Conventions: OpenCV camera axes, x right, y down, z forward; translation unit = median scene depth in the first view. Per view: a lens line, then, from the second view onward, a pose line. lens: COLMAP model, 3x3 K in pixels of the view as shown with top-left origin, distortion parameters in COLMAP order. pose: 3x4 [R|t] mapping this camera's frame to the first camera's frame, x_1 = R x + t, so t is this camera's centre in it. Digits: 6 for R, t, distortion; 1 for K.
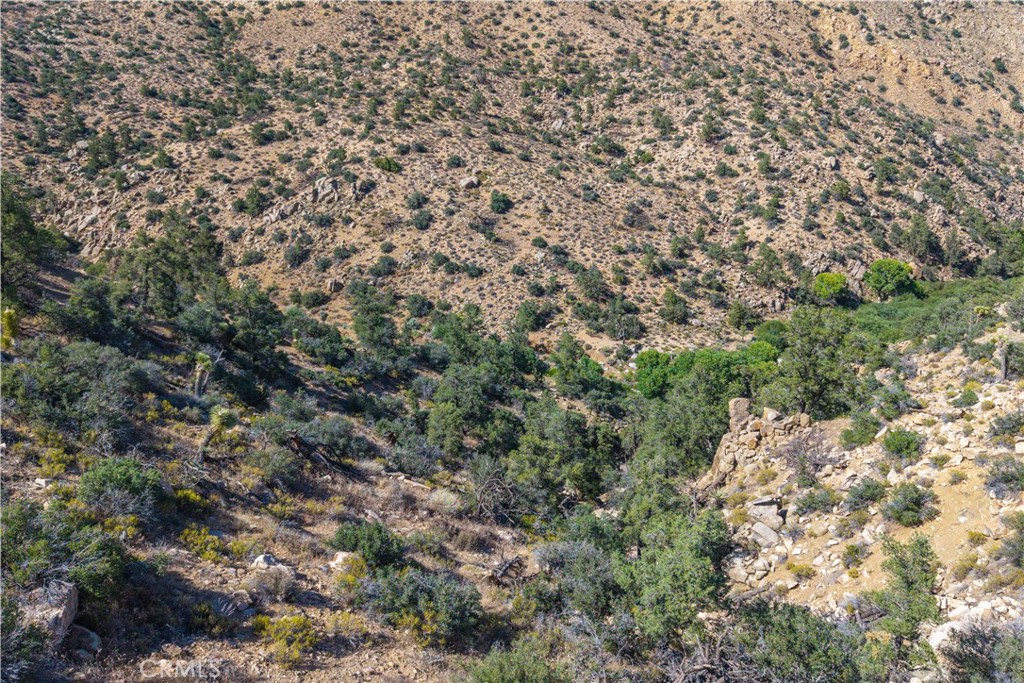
lens RADIAL K [[802.9, 0, 510.7], [0, 802.9, 354.2], [0, 0, 1]] dist [0.007746, -0.006630]
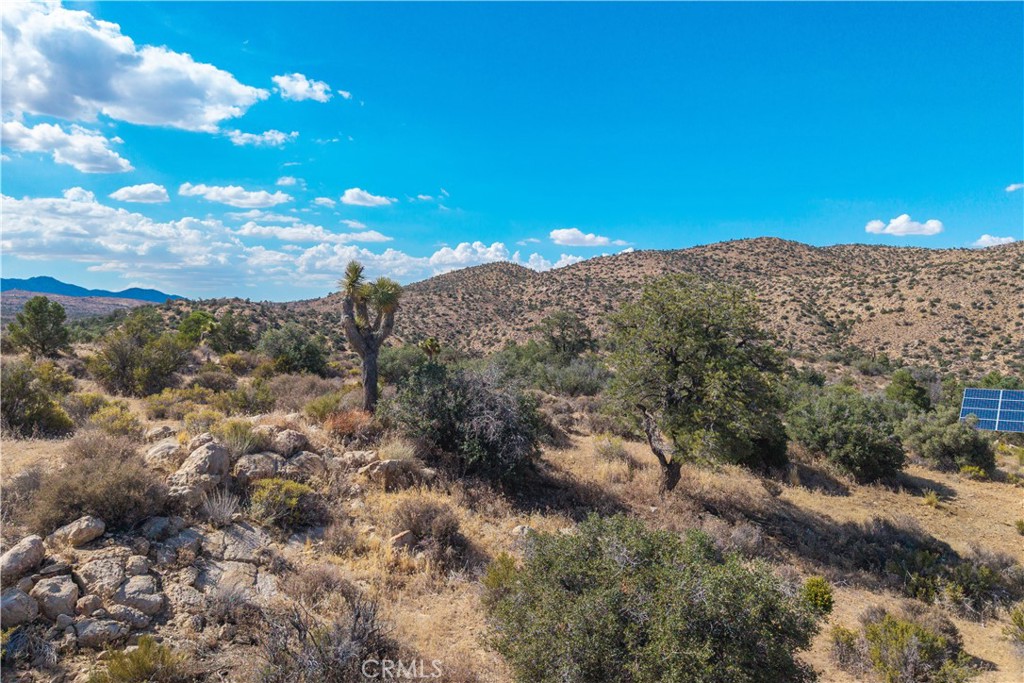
lens RADIAL K [[807.6, 0, 498.1], [0, 807.6, 343.8], [0, 0, 1]] dist [-0.011130, 0.002299]
pose [[0.812214, 0.018061, -0.583080, -0.042527], [-0.215322, 0.938224, -0.270874, 0.142484], [0.542168, 0.345558, 0.765927, -0.433873]]
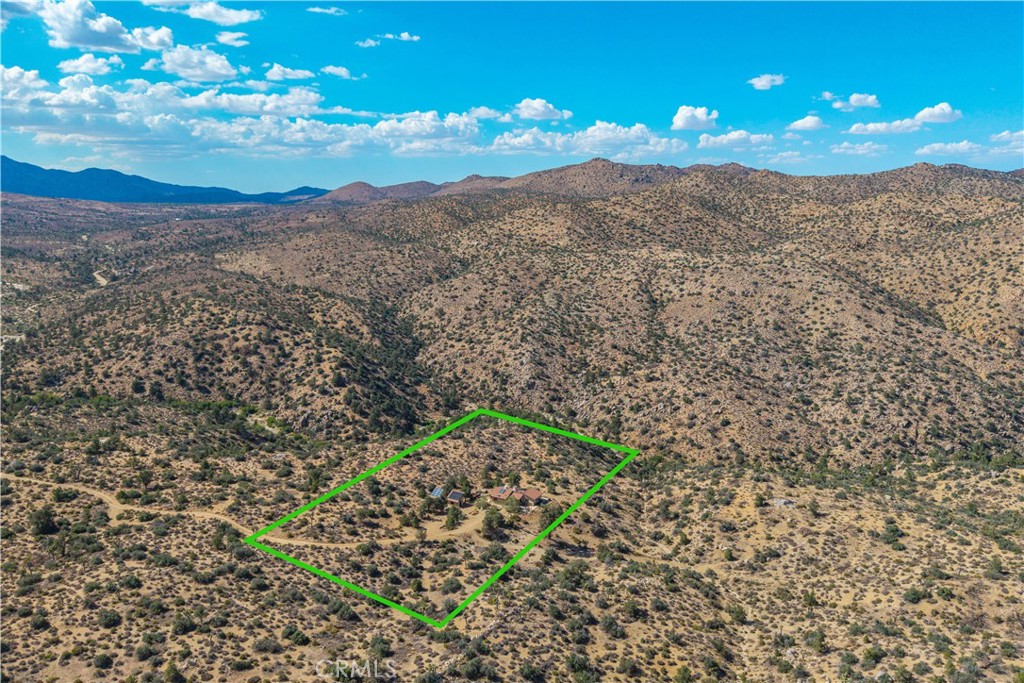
lens RADIAL K [[811.6, 0, 507.5], [0, 811.6, 340.2], [0, 0, 1]] dist [0.052565, -0.125873]
pose [[0.839921, 0.097038, -0.533963, 0.534031], [-0.197828, 0.970933, -0.134734, 0.031237], [0.505368, 0.218798, 0.834704, -1.098133]]
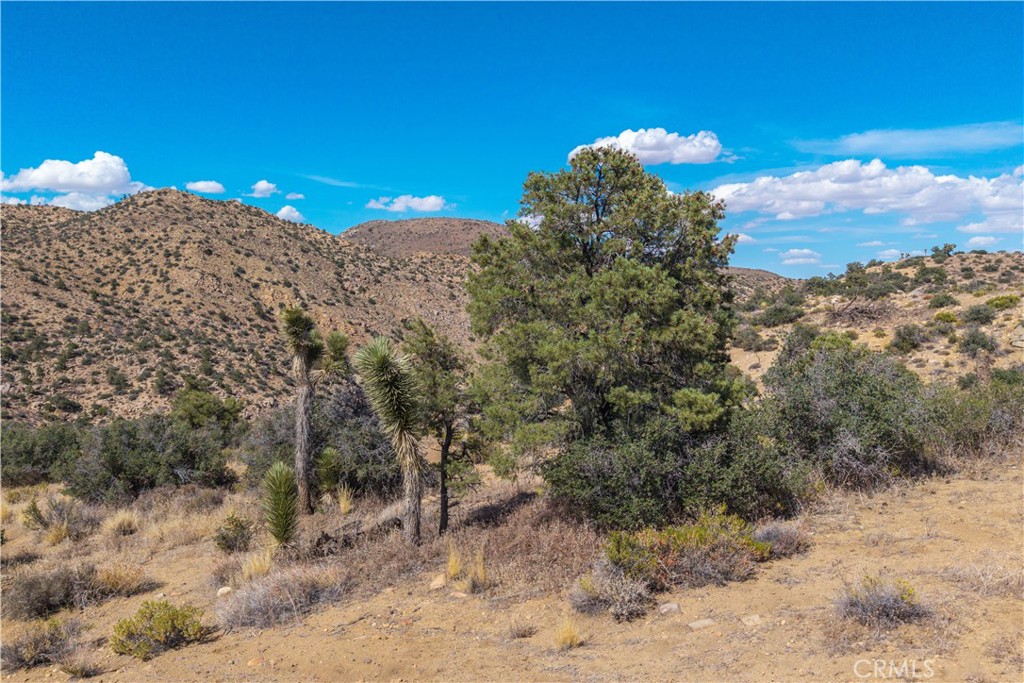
lens RADIAL K [[812.5, 0, 548.3], [0, 812.5, 347.9], [0, 0, 1]] dist [-0.070543, 0.054920]
pose [[0.787986, -0.040376, 0.614368, -0.014996], [0.231945, 0.943799, -0.235466, 0.059600], [-0.570333, 0.328043, 0.753065, -0.160144]]
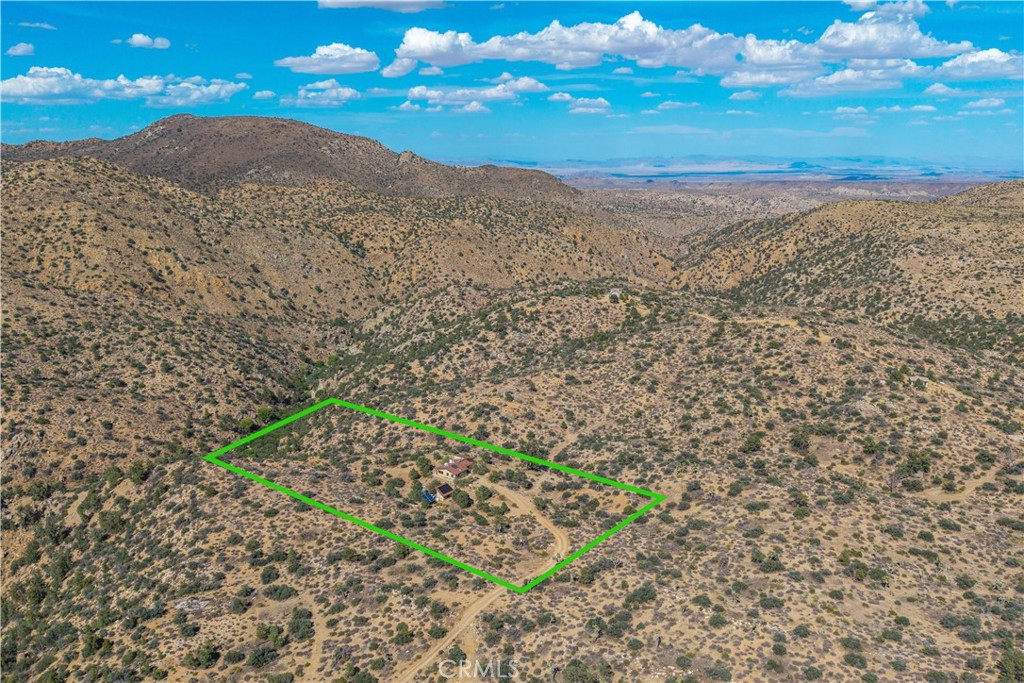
lens RADIAL K [[805.4, 0, 536.3], [0, 805.4, 343.6], [0, 0, 1]] dist [0.004973, -0.033259]
pose [[0.630635, -0.179421, 0.755055, -0.649251], [0.280803, 0.959744, -0.006471, -0.036557], [-0.723498, 0.216103, 0.655629, -1.006321]]
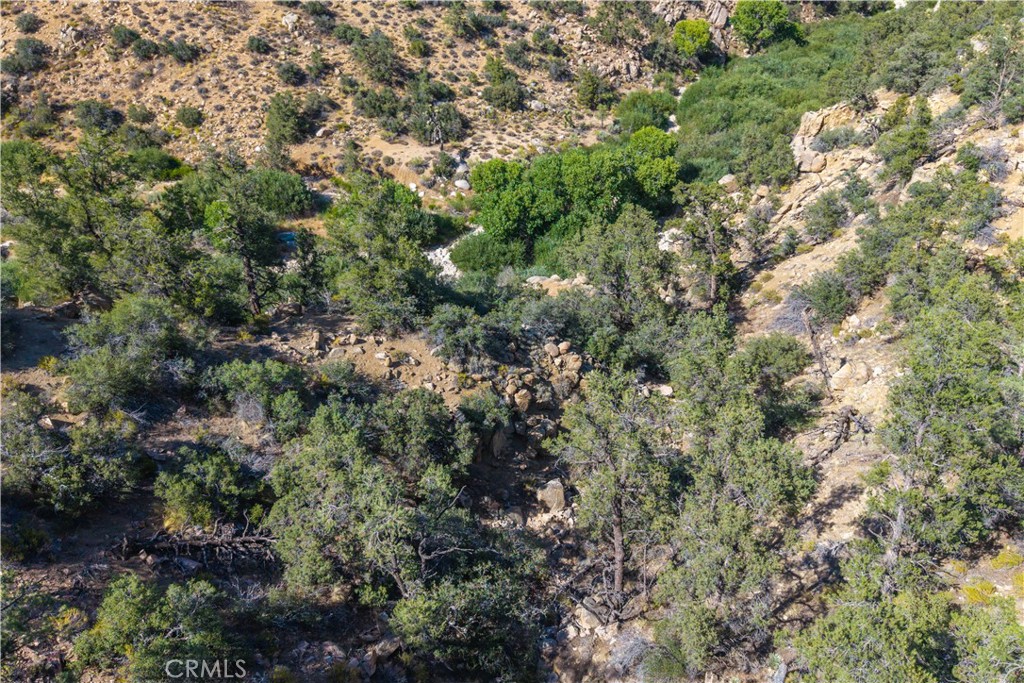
lens RADIAL K [[802.9, 0, 510.7], [0, 802.9, 354.2], [0, 0, 1]] dist [0.007746, -0.006630]
pose [[0.961294, -0.161946, 0.222908, 0.012309], [0.100457, 0.959344, 0.263758, -0.011302], [-0.256560, -0.231156, 0.938480, 0.184567]]
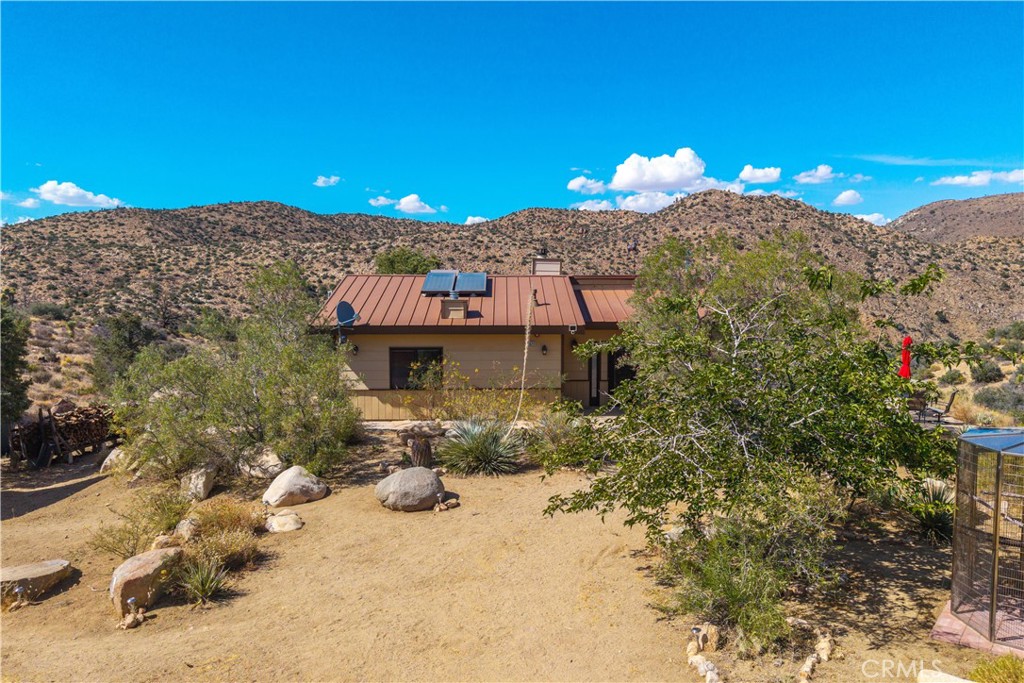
lens RADIAL K [[800.4, 0, 518.7], [0, 800.4, 365.8], [0, 0, 1]] dist [0.068482, -0.093184]
pose [[0.999331, 0.001789, -0.036539, 0.030627], [-0.011873, 0.960594, -0.277702, 0.105283], [0.034602, 0.277950, 0.959972, -0.312248]]
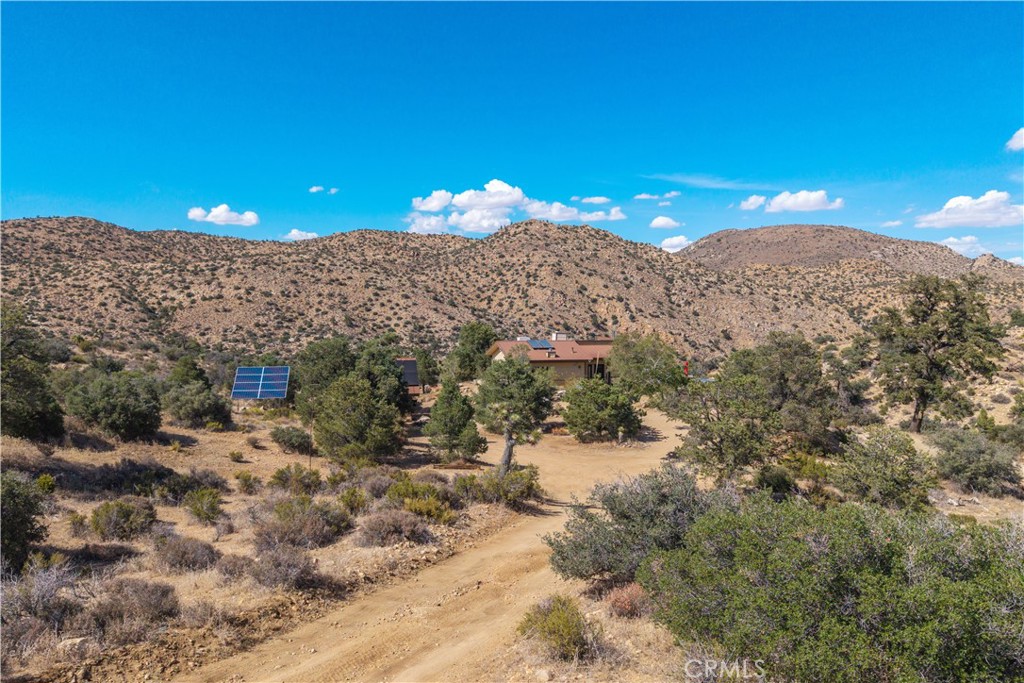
lens RADIAL K [[802.0, 0, 517.5], [0, 802.0, 344.6], [0, 0, 1]] dist [0.147764, -0.374239]
pose [[0.982630, -0.008440, 0.185383, -0.029156], [0.067892, 0.946061, -0.316794, 0.151061], [-0.172710, 0.323878, 0.930201, -0.460207]]
